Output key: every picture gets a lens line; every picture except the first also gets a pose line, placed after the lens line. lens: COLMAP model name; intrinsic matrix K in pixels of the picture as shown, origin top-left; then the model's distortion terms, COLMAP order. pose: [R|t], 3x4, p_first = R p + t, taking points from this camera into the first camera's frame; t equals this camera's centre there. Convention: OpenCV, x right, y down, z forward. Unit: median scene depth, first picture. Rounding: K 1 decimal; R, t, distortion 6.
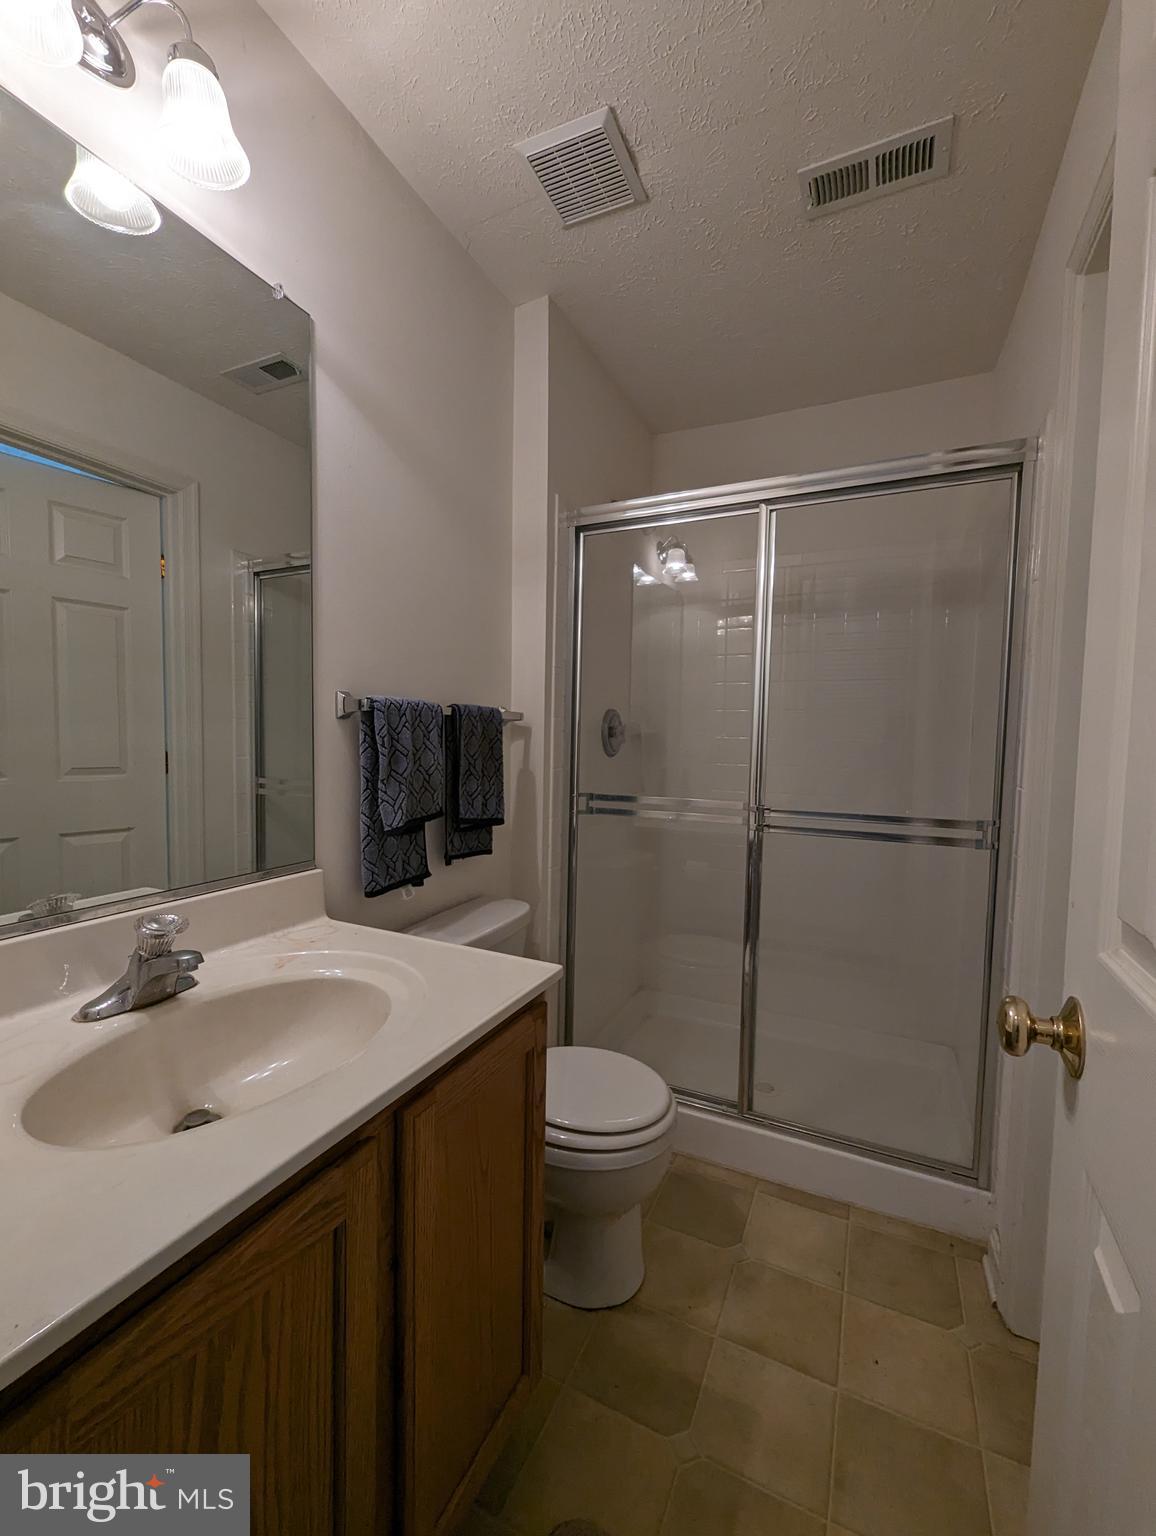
lens RADIAL K [[638.4, 0, 578.0], [0, 638.4, 768.0], [0, 0, 1]] dist [0.000964, 0.000372]
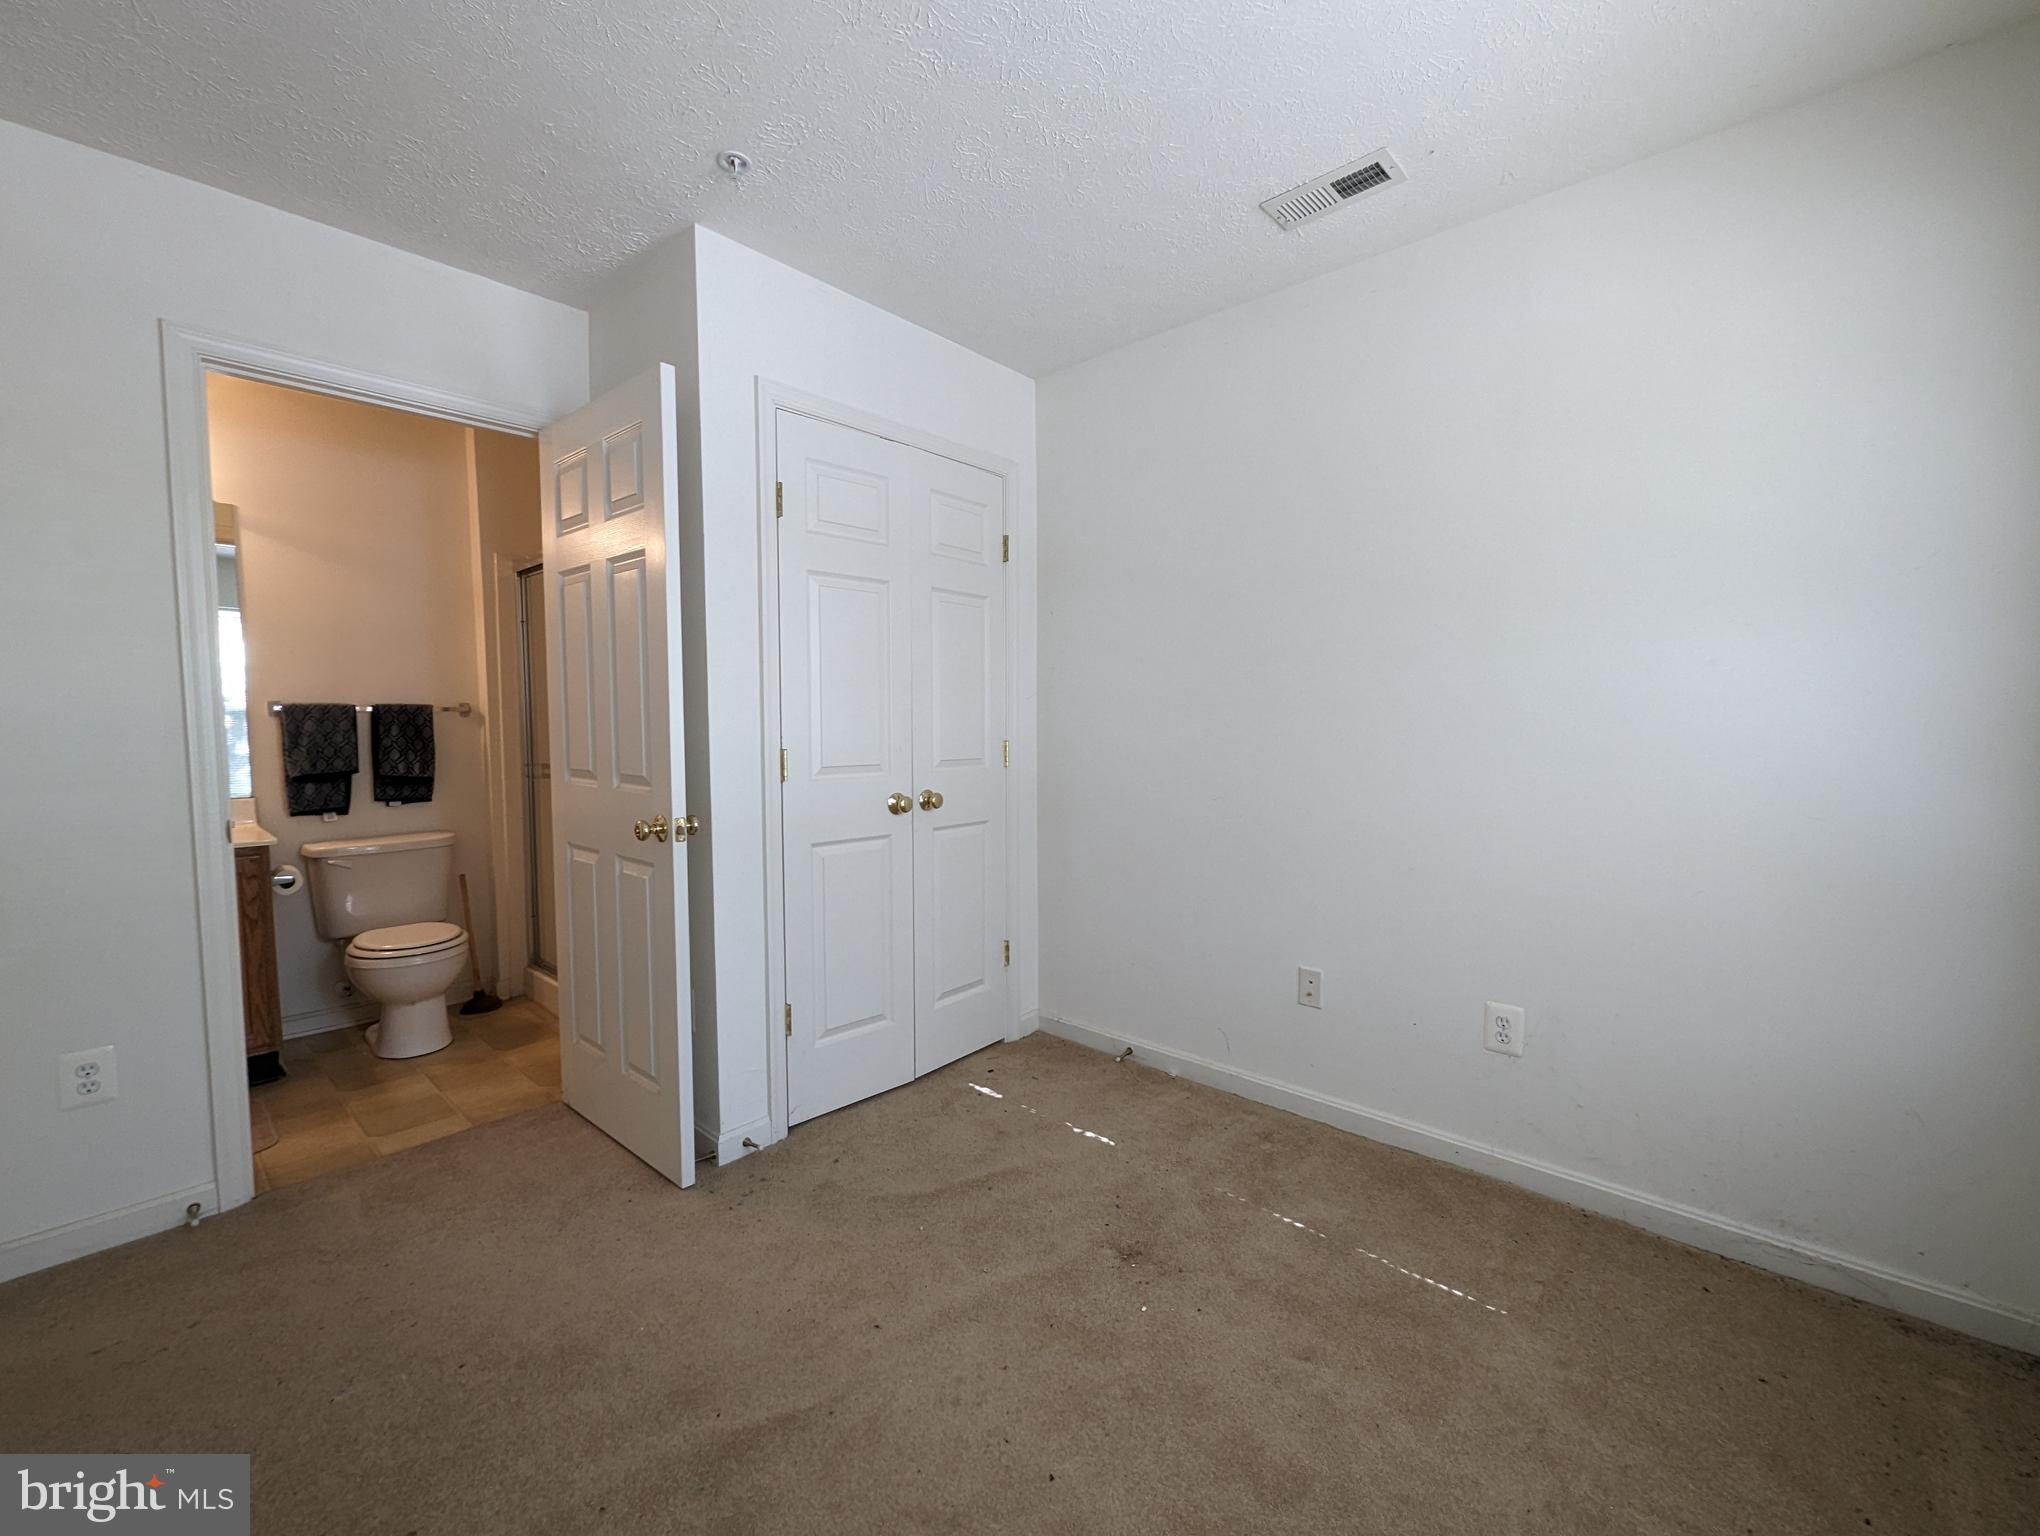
lens RADIAL K [[847.8, 0, 1028.9], [0, 847.8, 772.8], [0, 0, 1]] dist [0.000964, 0.000372]
pose [[0.956825, -0.002780, -0.290652, 2.118731], [0.004472, 0.999977, 0.005156, 0.074806], [0.290631, -0.006233, 0.956815, -0.600182]]
